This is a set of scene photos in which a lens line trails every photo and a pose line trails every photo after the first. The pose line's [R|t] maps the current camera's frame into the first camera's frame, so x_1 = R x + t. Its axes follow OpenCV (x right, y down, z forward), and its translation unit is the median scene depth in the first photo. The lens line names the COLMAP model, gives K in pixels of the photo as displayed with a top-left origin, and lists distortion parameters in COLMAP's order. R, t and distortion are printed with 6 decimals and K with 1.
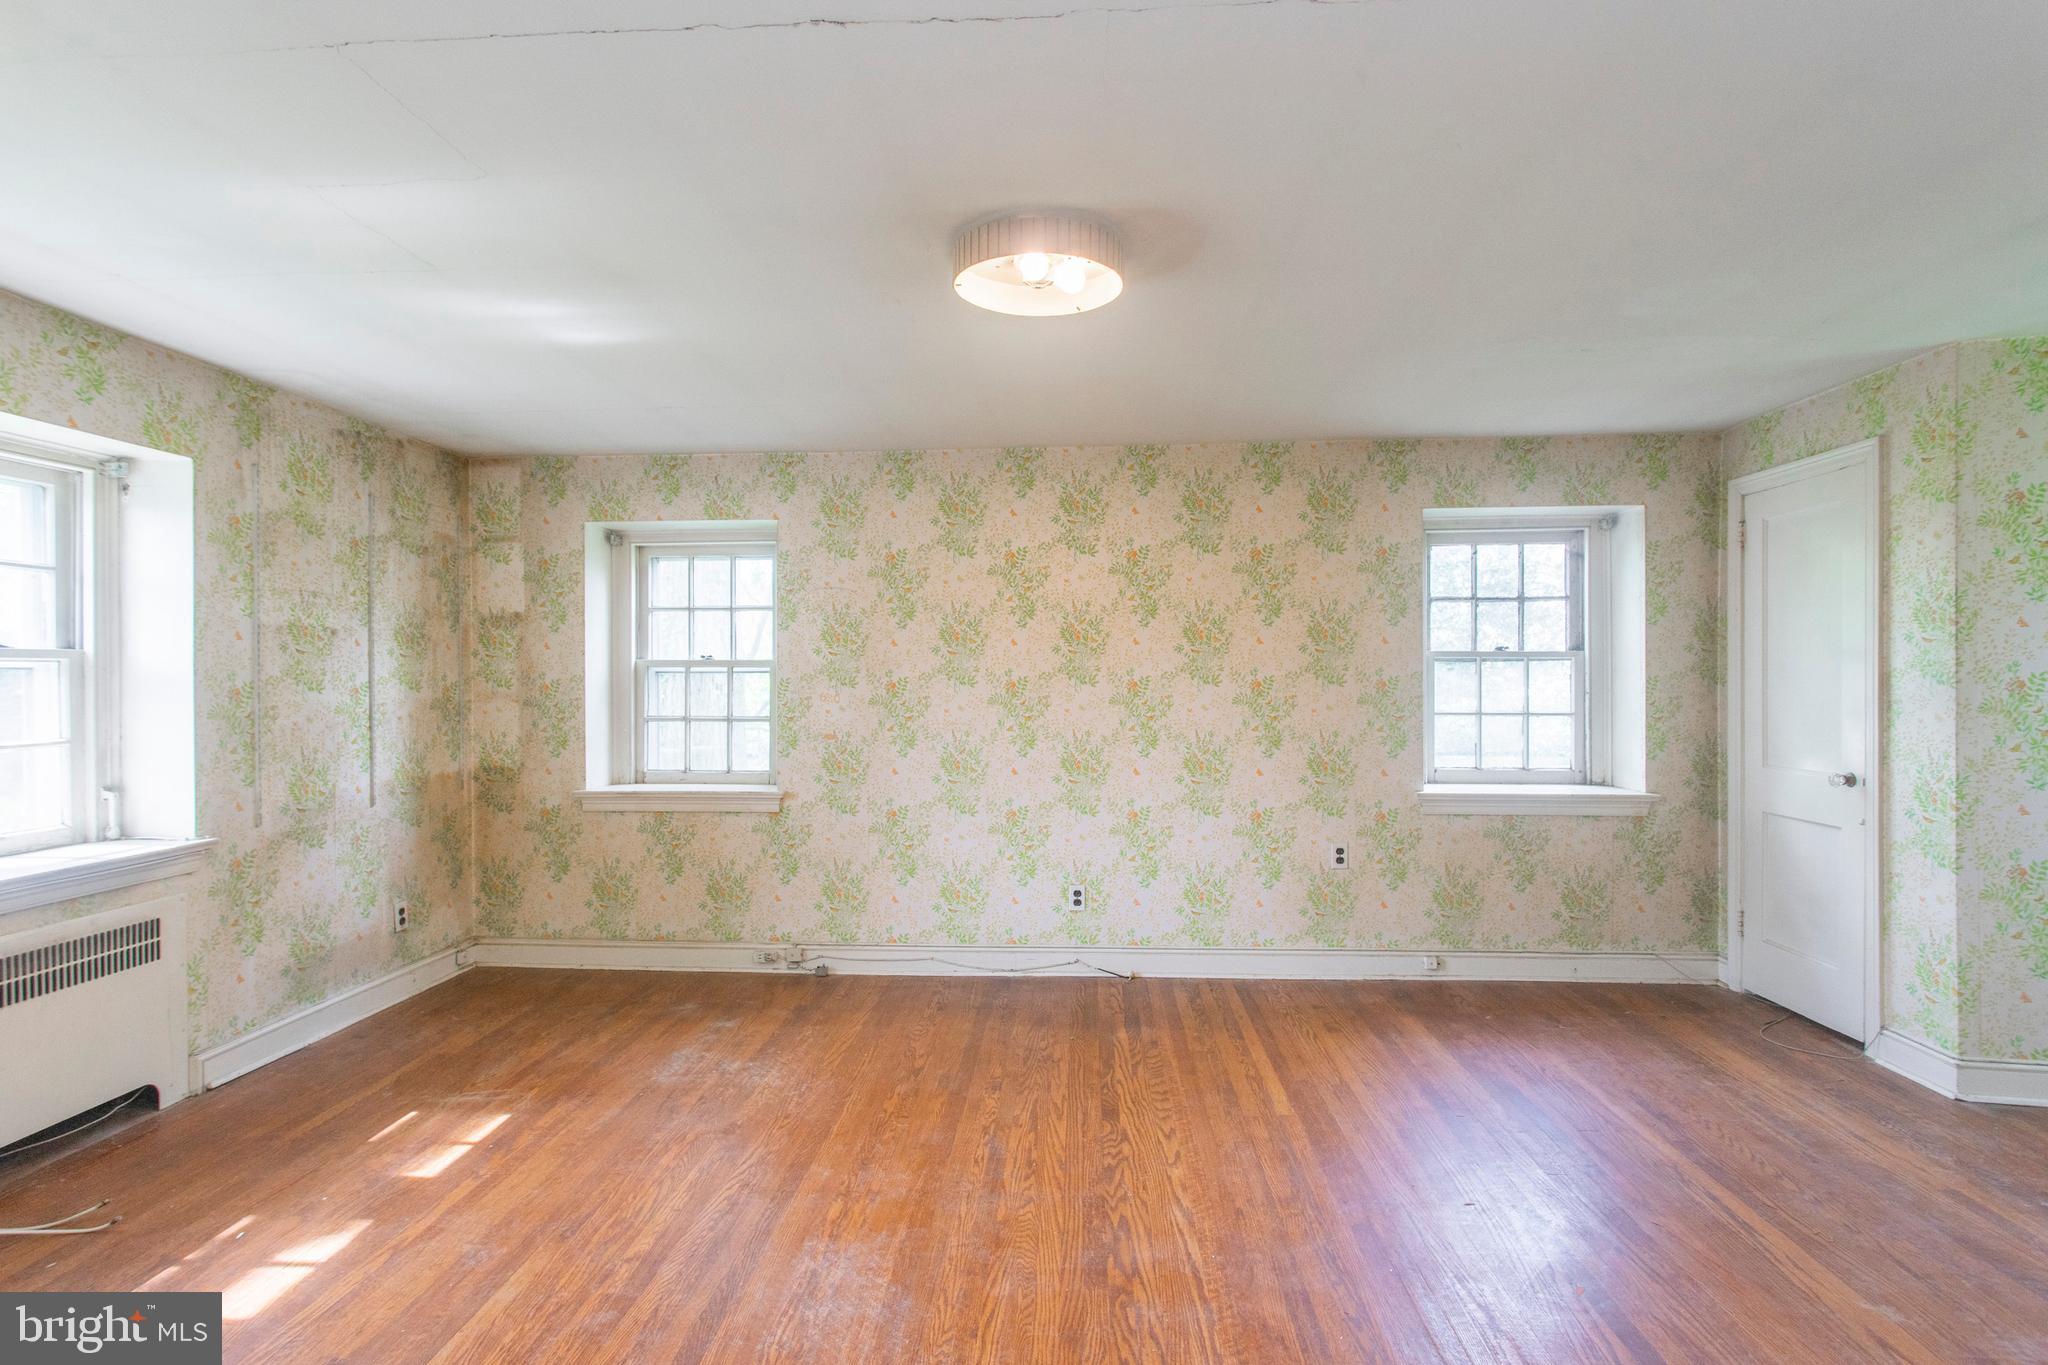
lens RADIAL K [[967.3, 0, 1029.8], [0, 967.3, 682.1], [0, 0, 1]] dist [0.002421, 0.000319]
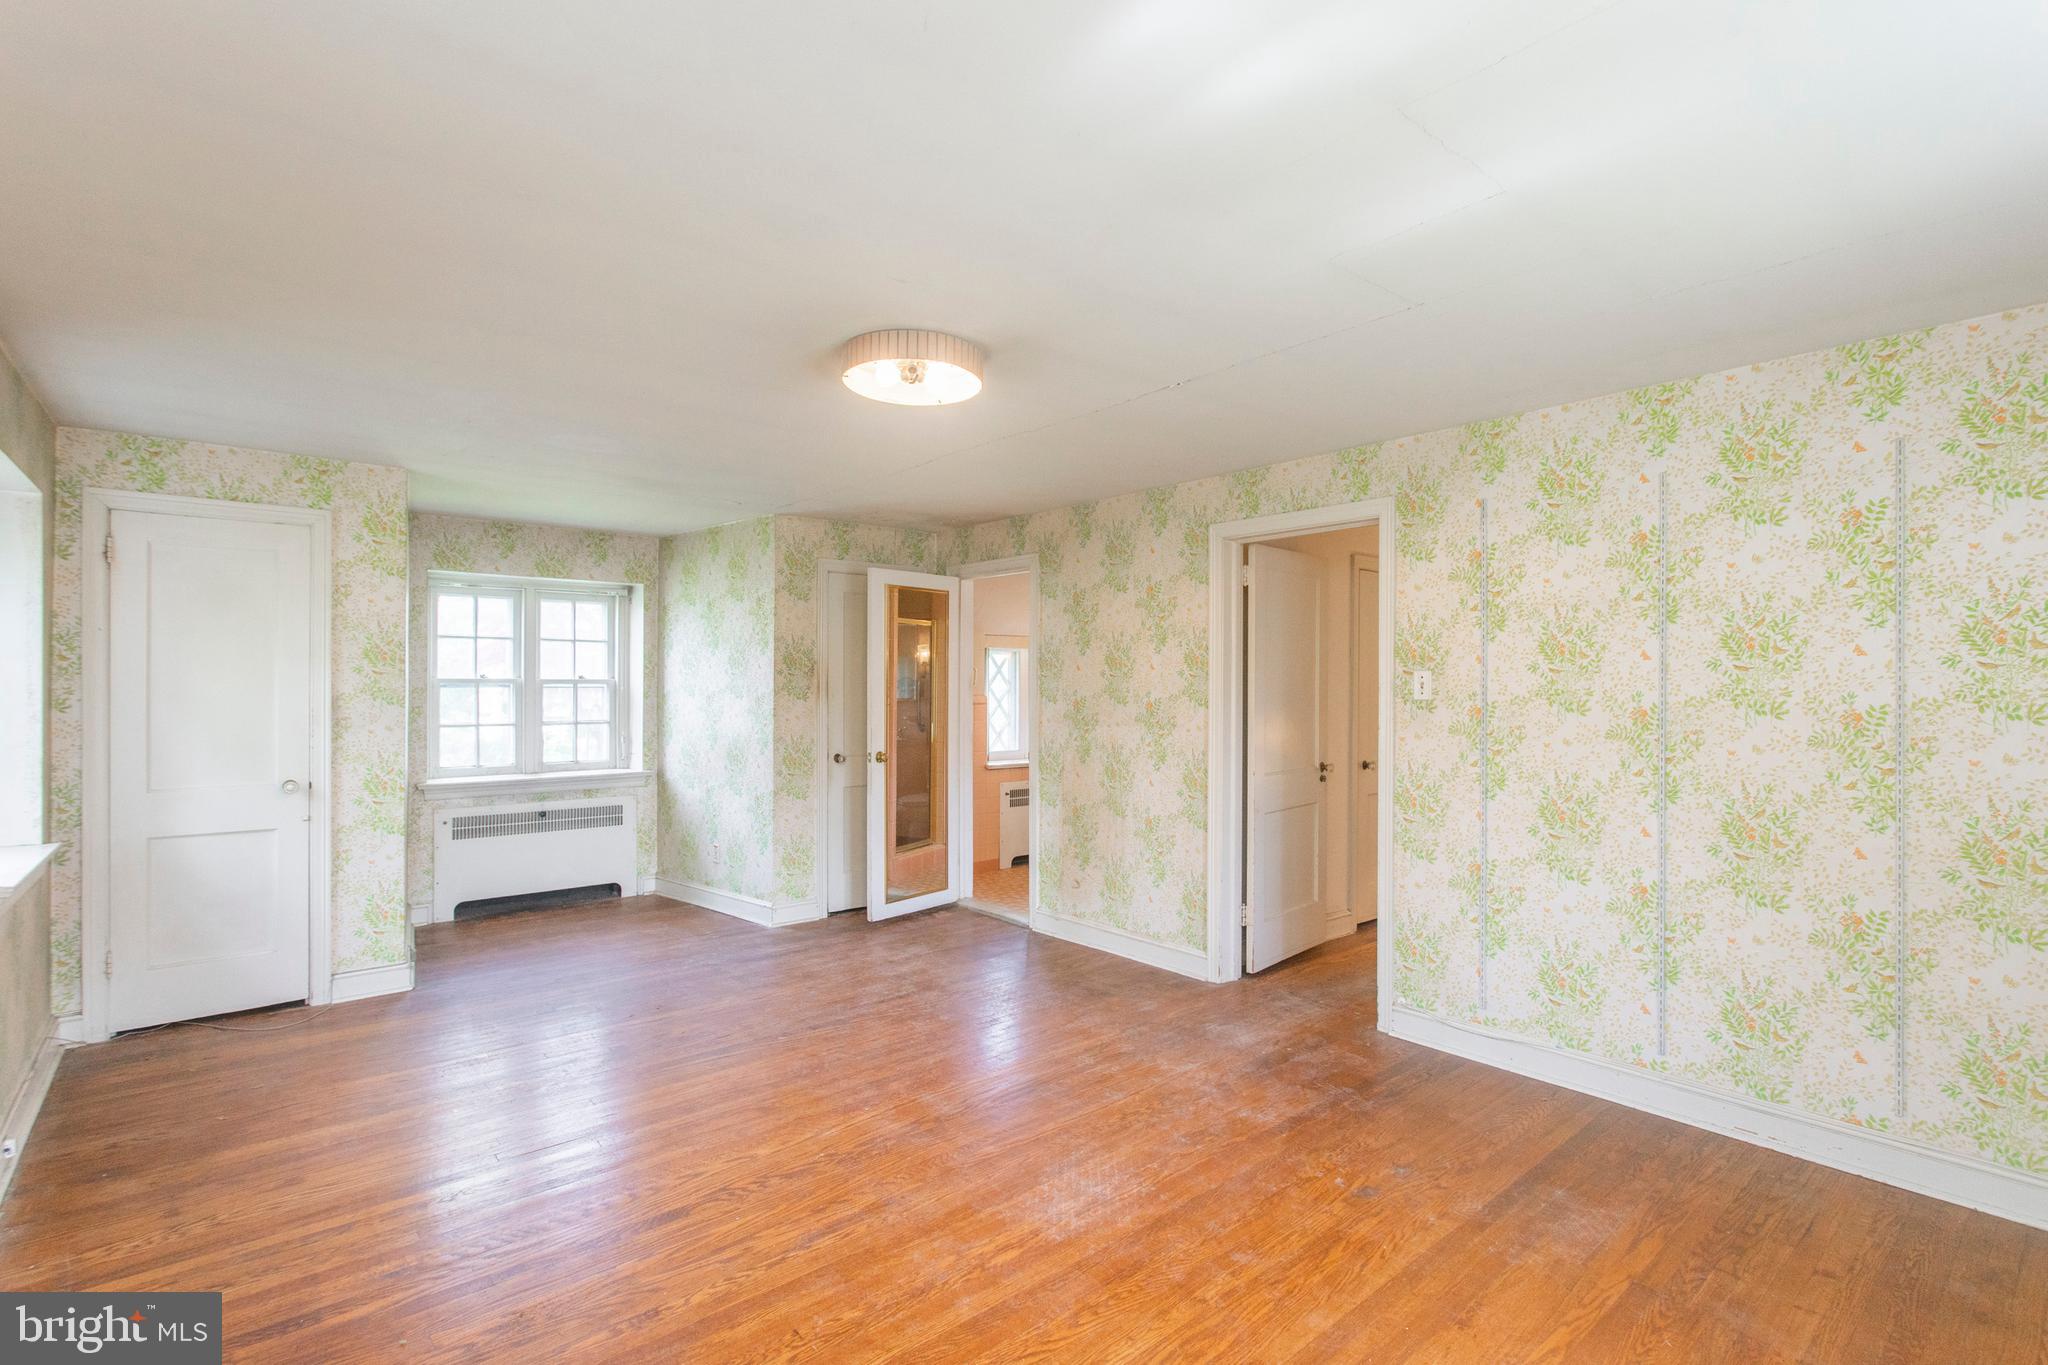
lens RADIAL K [[967.3, 0, 1029.8], [0, 967.3, 682.1], [0, 0, 1]] dist [0.002421, 0.000319]
pose [[-0.692356, 0.005828, 0.721533, -0.814893], [0.005777, 0.999980, -0.002535, -0.024327], [-0.721533, 0.002413, -0.692376, 1.463896]]
